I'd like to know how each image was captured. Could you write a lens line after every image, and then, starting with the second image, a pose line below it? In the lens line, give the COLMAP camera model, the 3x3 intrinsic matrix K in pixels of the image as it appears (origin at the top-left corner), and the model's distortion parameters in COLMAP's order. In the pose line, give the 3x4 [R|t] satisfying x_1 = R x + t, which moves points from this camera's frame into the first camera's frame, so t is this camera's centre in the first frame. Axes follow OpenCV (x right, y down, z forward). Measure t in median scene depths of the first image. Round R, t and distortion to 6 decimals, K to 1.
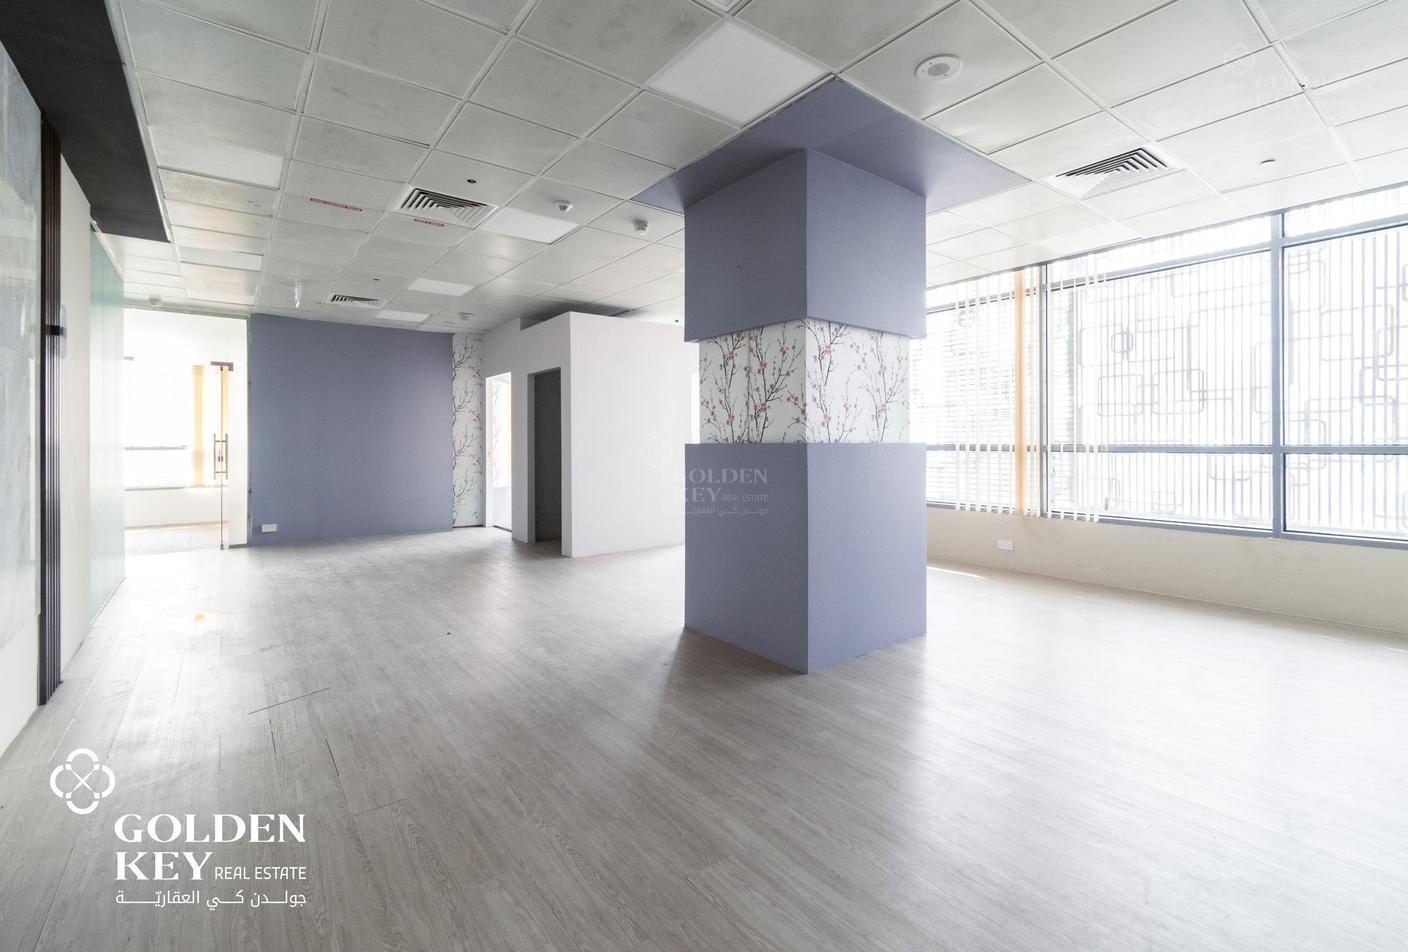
lens RADIAL K [[620.8, 0, 703.9], [0, 620.8, 463.0], [0, 0, 1]] dist [0.015296, 0.000097]
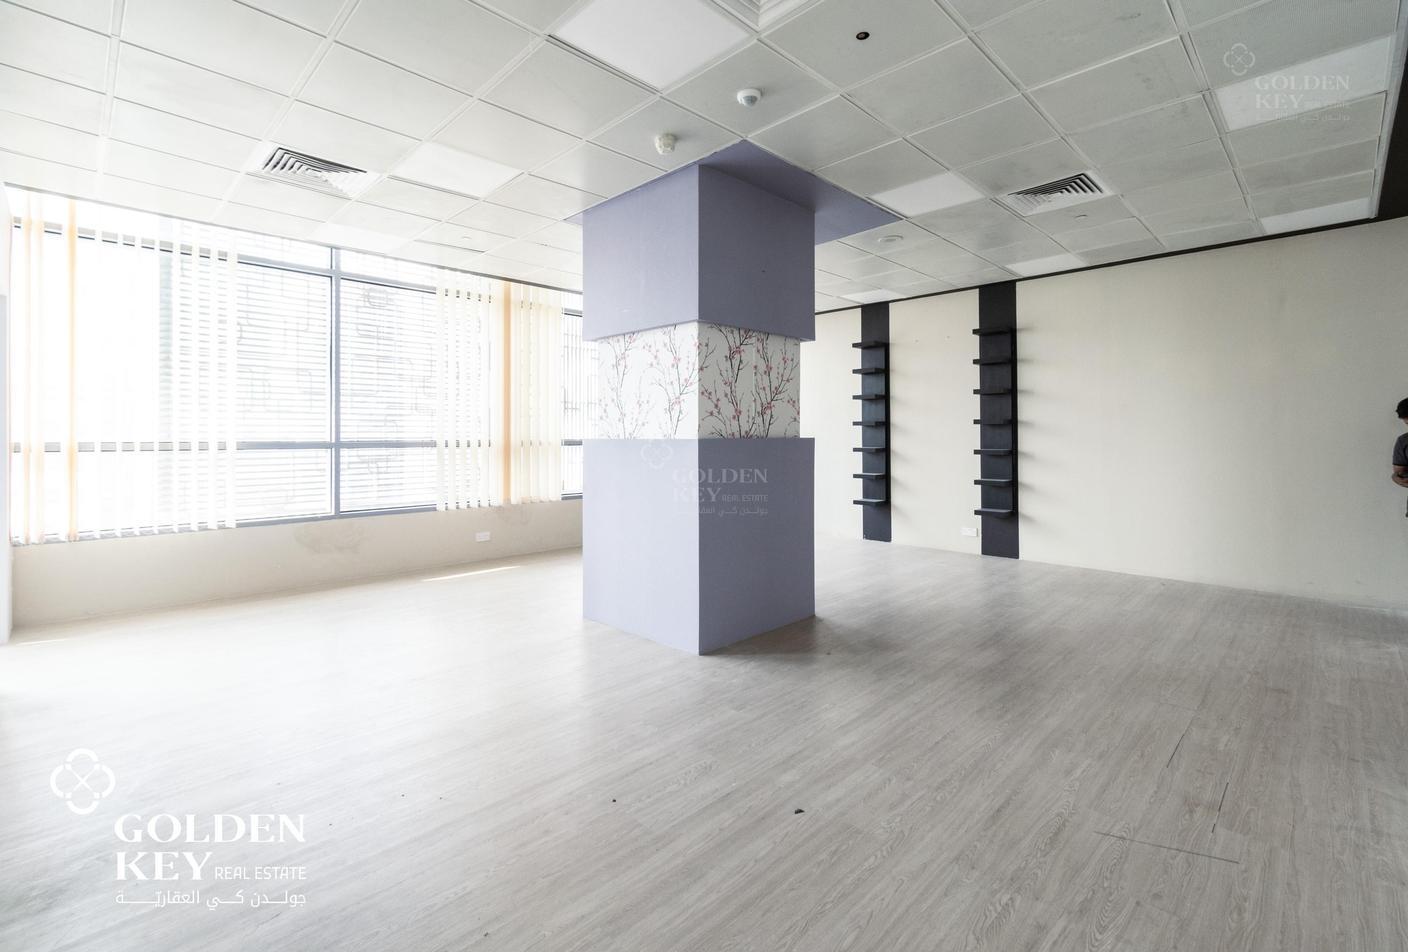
lens RADIAL K [[629.5, 0, 710.0], [0, 629.5, 445.7], [0, 0, 1]] dist [-0.001522, -0.000462]
pose [[-0.134862, -0.013245, 0.990776, -0.958533], [0.036881, 0.999151, 0.018377, -0.040474], [-0.990178, 0.039020, -0.134259, 1.195371]]
